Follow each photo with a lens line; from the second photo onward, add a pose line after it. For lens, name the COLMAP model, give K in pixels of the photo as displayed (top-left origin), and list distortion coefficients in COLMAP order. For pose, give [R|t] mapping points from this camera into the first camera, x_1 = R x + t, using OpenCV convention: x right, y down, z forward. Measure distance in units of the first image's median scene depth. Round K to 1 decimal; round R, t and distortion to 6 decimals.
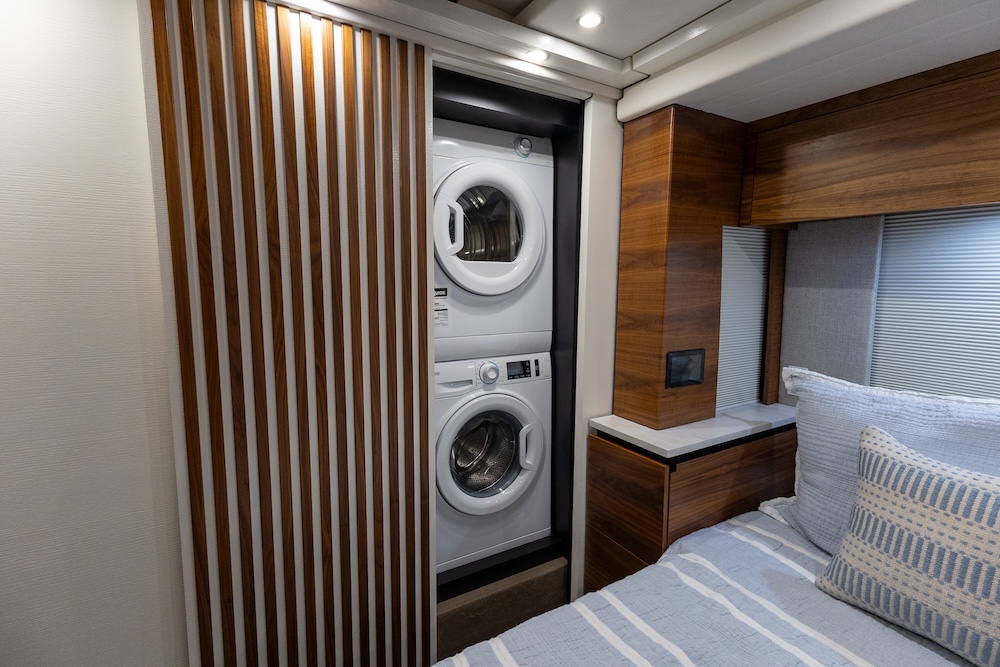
lens RADIAL K [[456.8, 0, 502.7], [0, 456.8, 331.0], [0, 0, 1]] dist [0.005956, -0.000439]
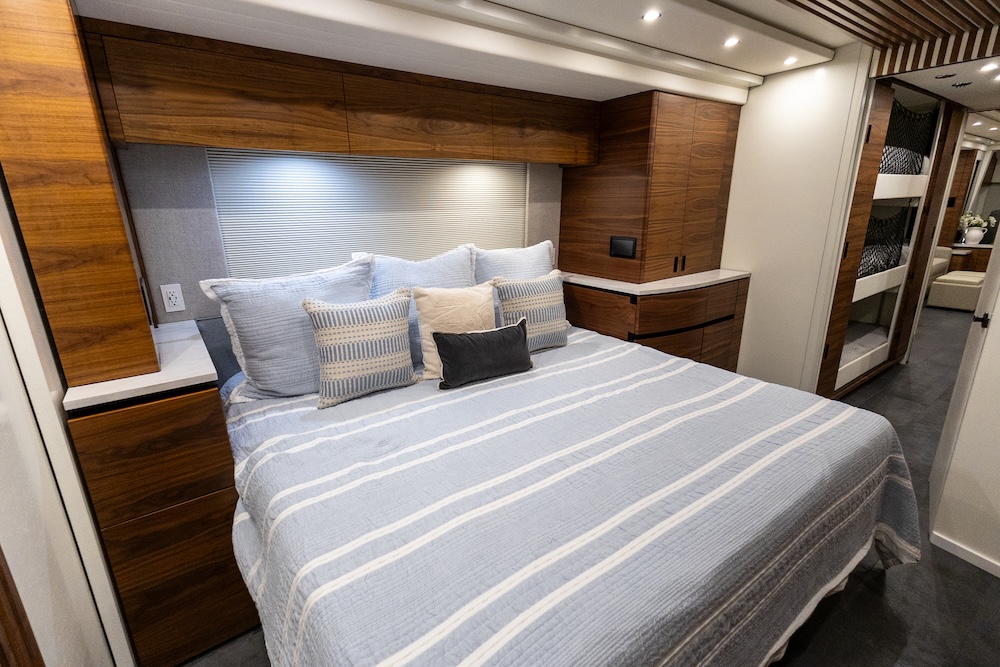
lens RADIAL K [[456.8, 0, 500.6], [0, 456.8, 333.2], [0, 0, 1]] dist [0.005956, -0.000439]
pose [[-0.117337, -0.279773, 0.952869, -0.744549], [0.125485, 0.947629, 0.293687, -0.047690], [-0.985132, 0.154031, -0.076085, 0.489192]]
